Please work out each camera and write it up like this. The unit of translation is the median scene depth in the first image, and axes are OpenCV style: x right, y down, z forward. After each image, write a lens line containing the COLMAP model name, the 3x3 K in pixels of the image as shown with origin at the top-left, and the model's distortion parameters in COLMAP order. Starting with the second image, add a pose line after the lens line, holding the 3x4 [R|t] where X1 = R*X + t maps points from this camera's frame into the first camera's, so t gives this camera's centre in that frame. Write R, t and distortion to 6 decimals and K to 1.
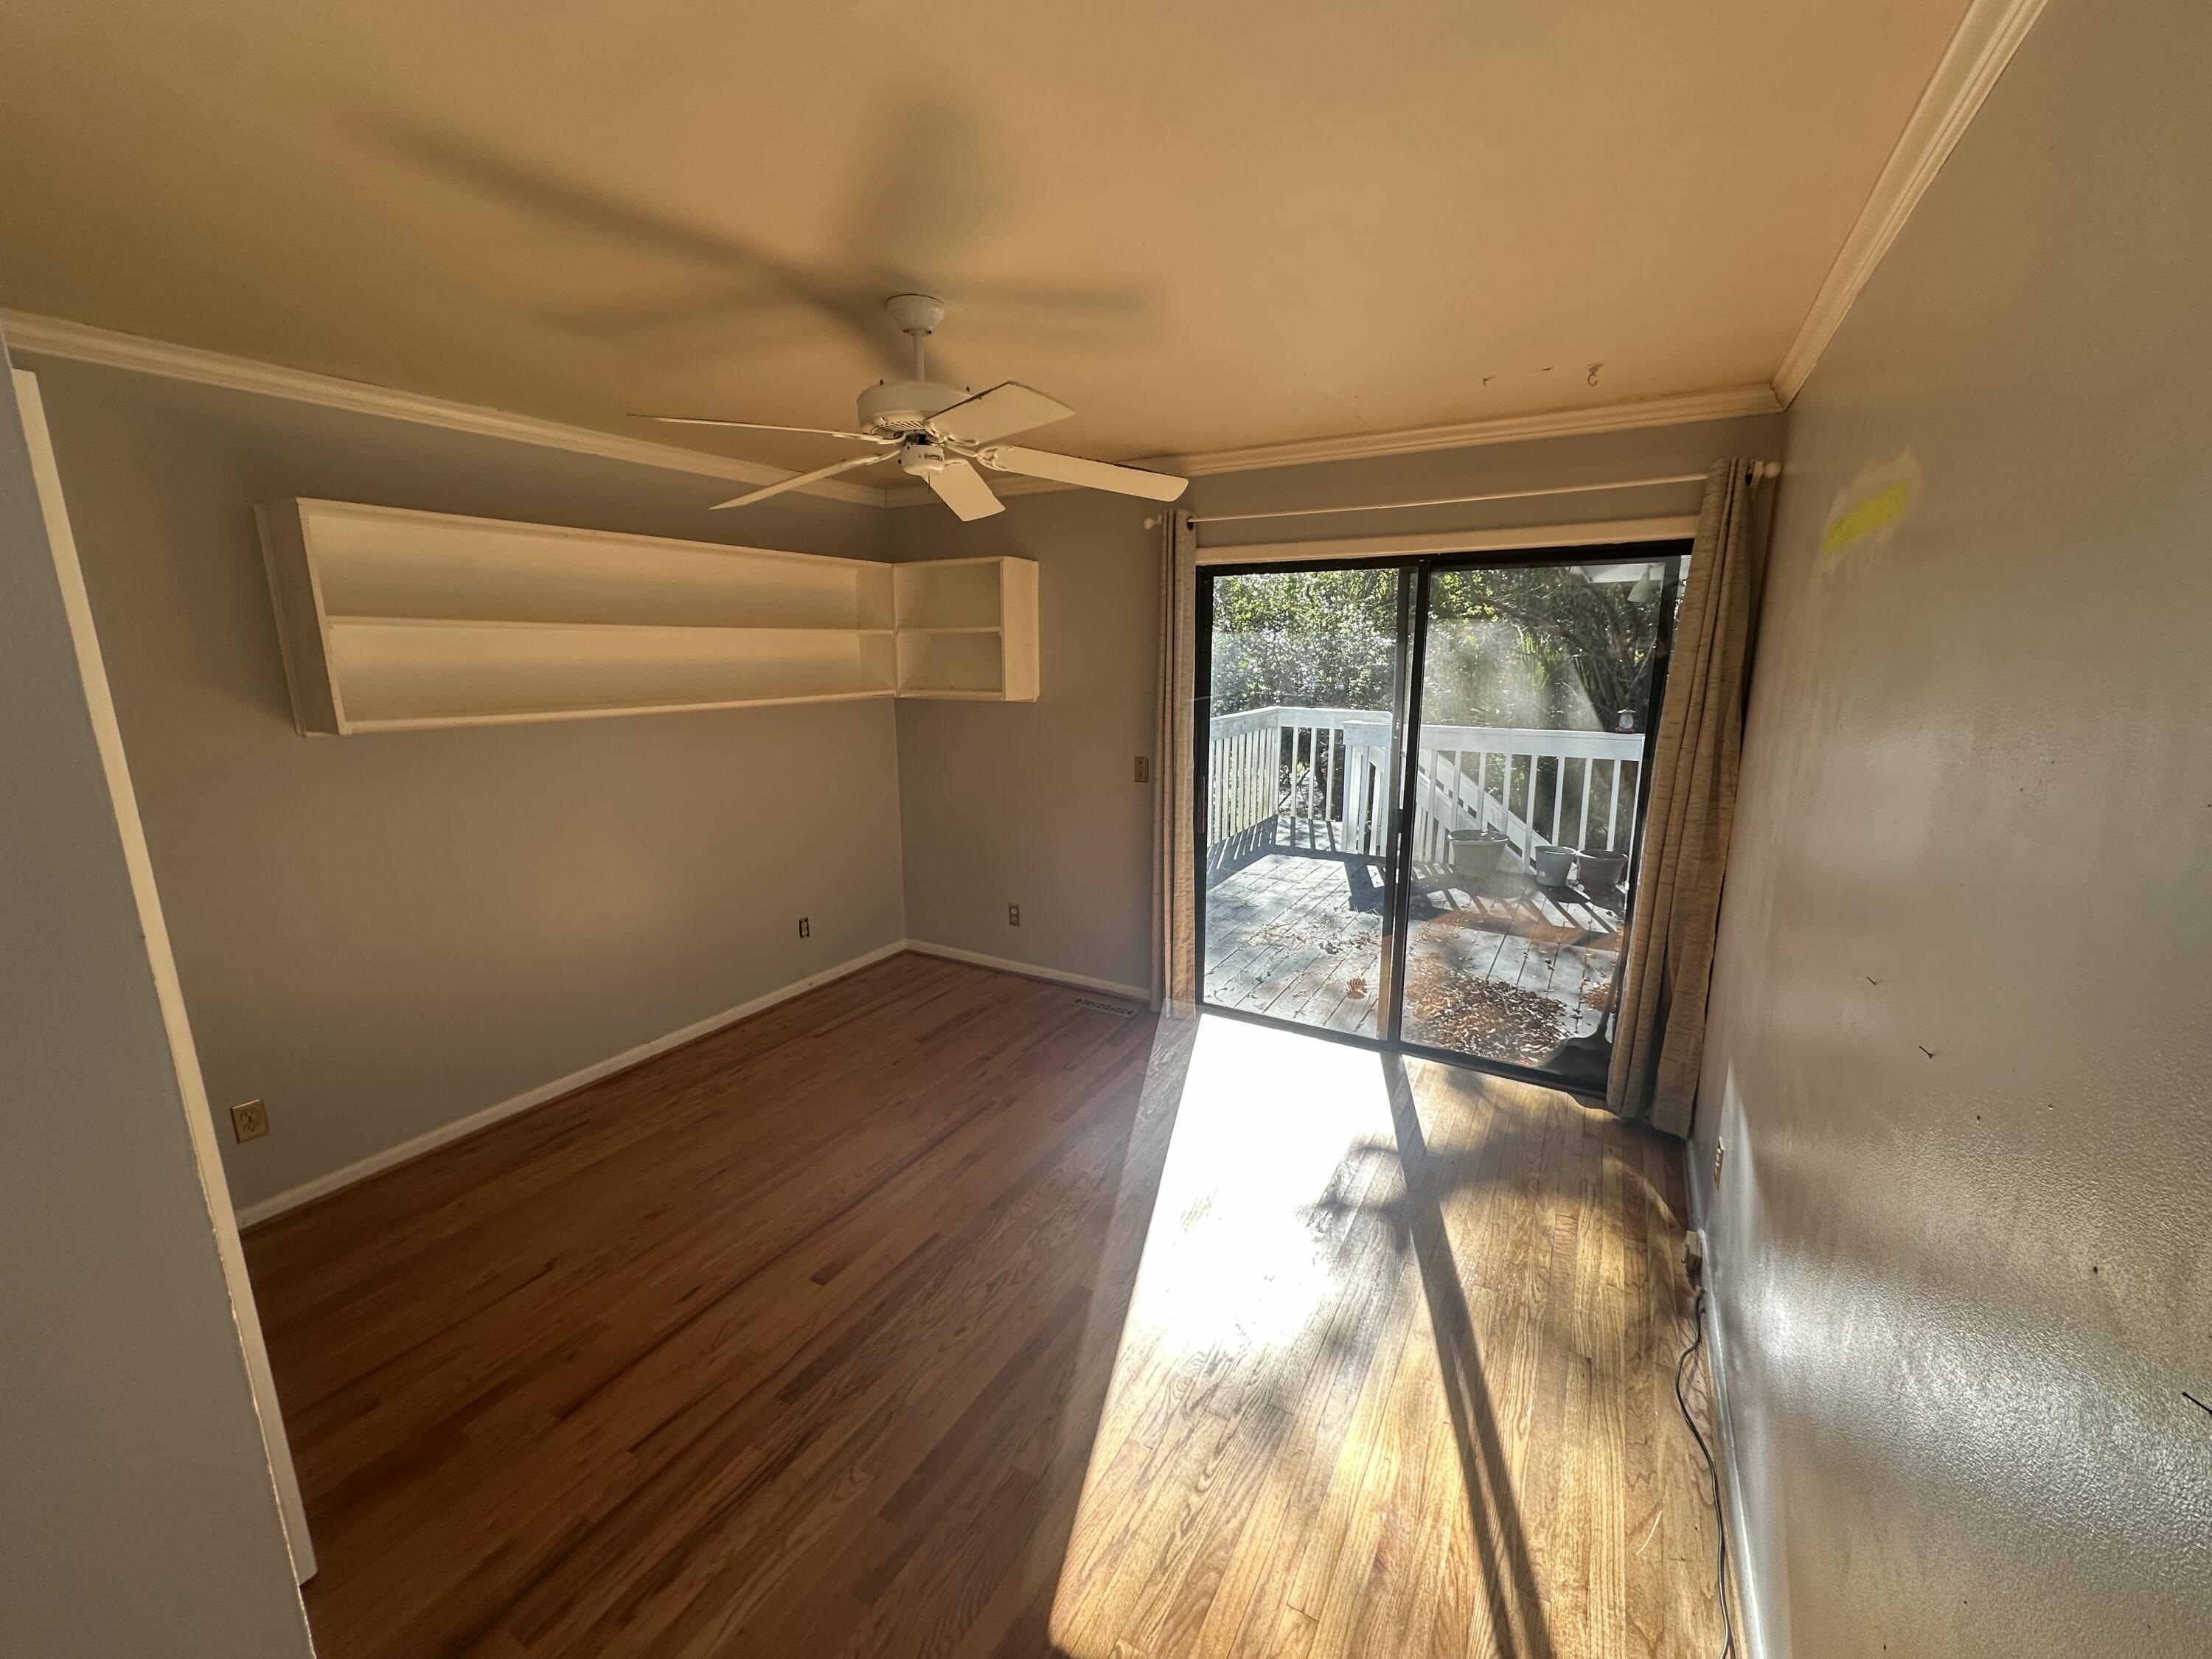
lens RADIAL K [[879.5, 0, 1105.1], [0, 879.5, 831.6], [0, 0, 1]] dist [-0.004239, 0.000380]
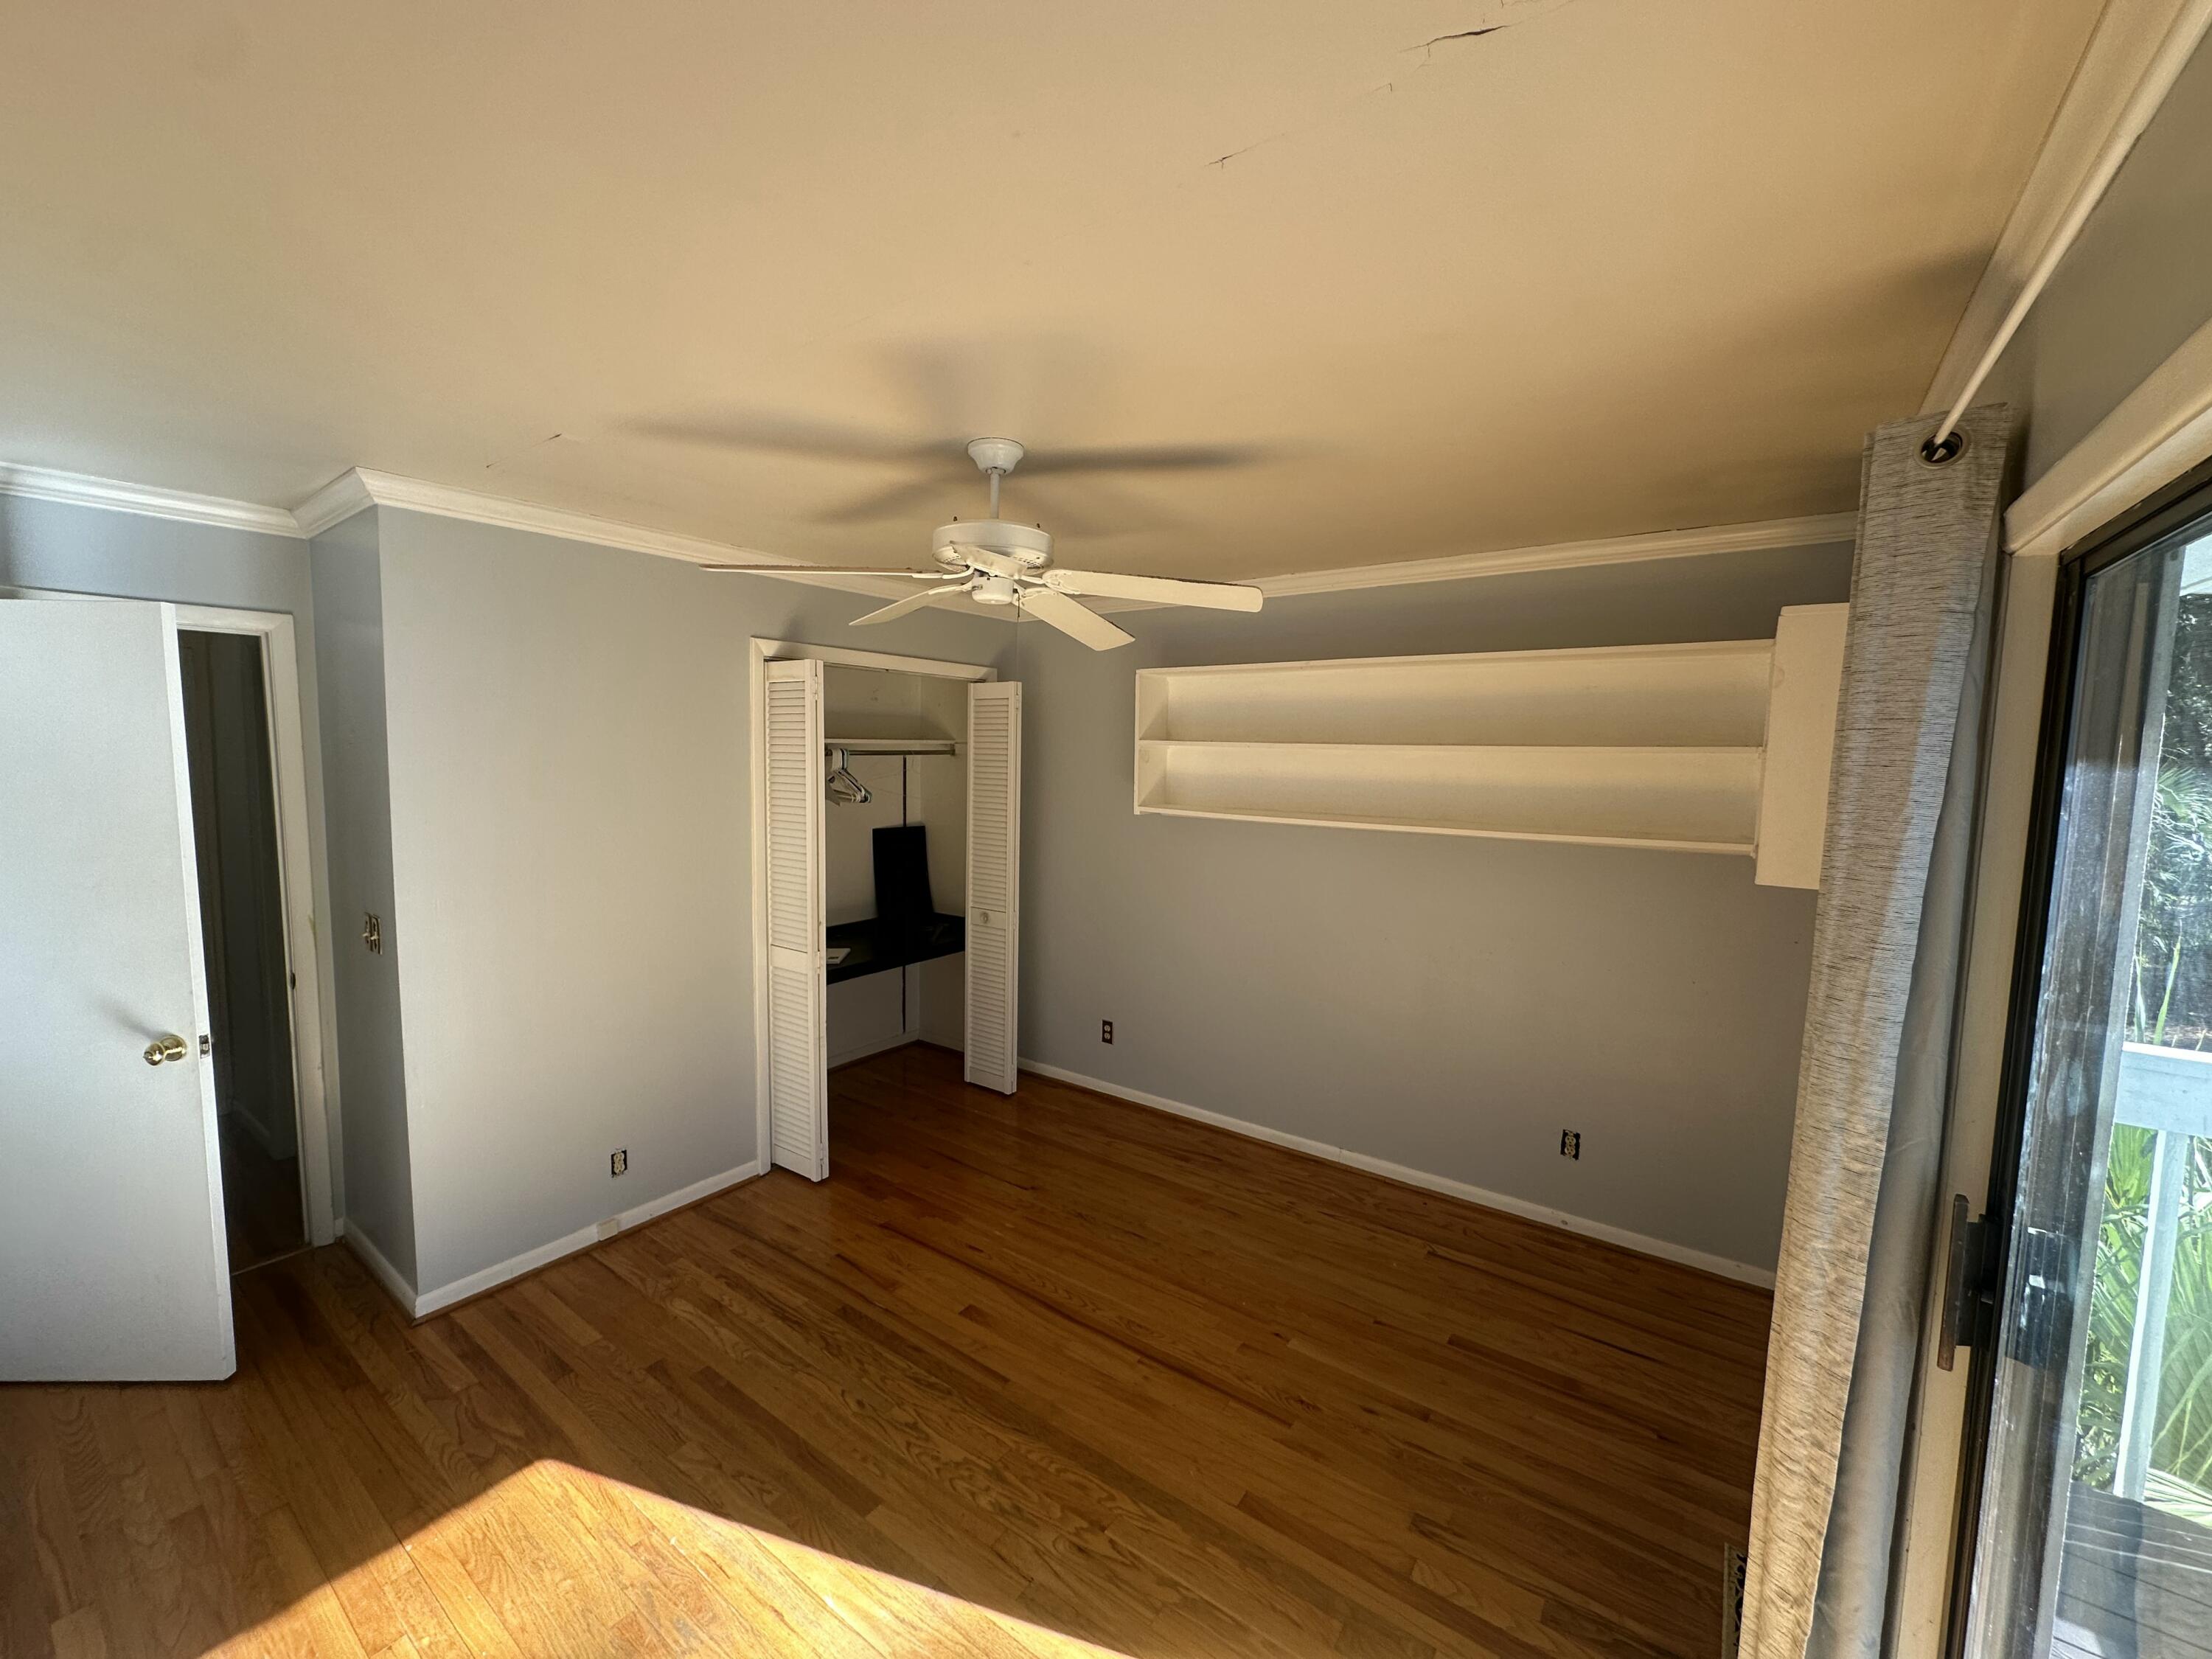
lens RADIAL K [[879.5, 0, 1106.0], [0, 879.5, 827.2], [0, 0, 1]] dist [-0.004239, 0.000380]
pose [[-0.103973, 0.089693, -0.990528, 0.621701], [-0.217341, 0.969806, 0.110631, -0.223803], [0.970542, 0.226785, -0.081340, 0.961402]]
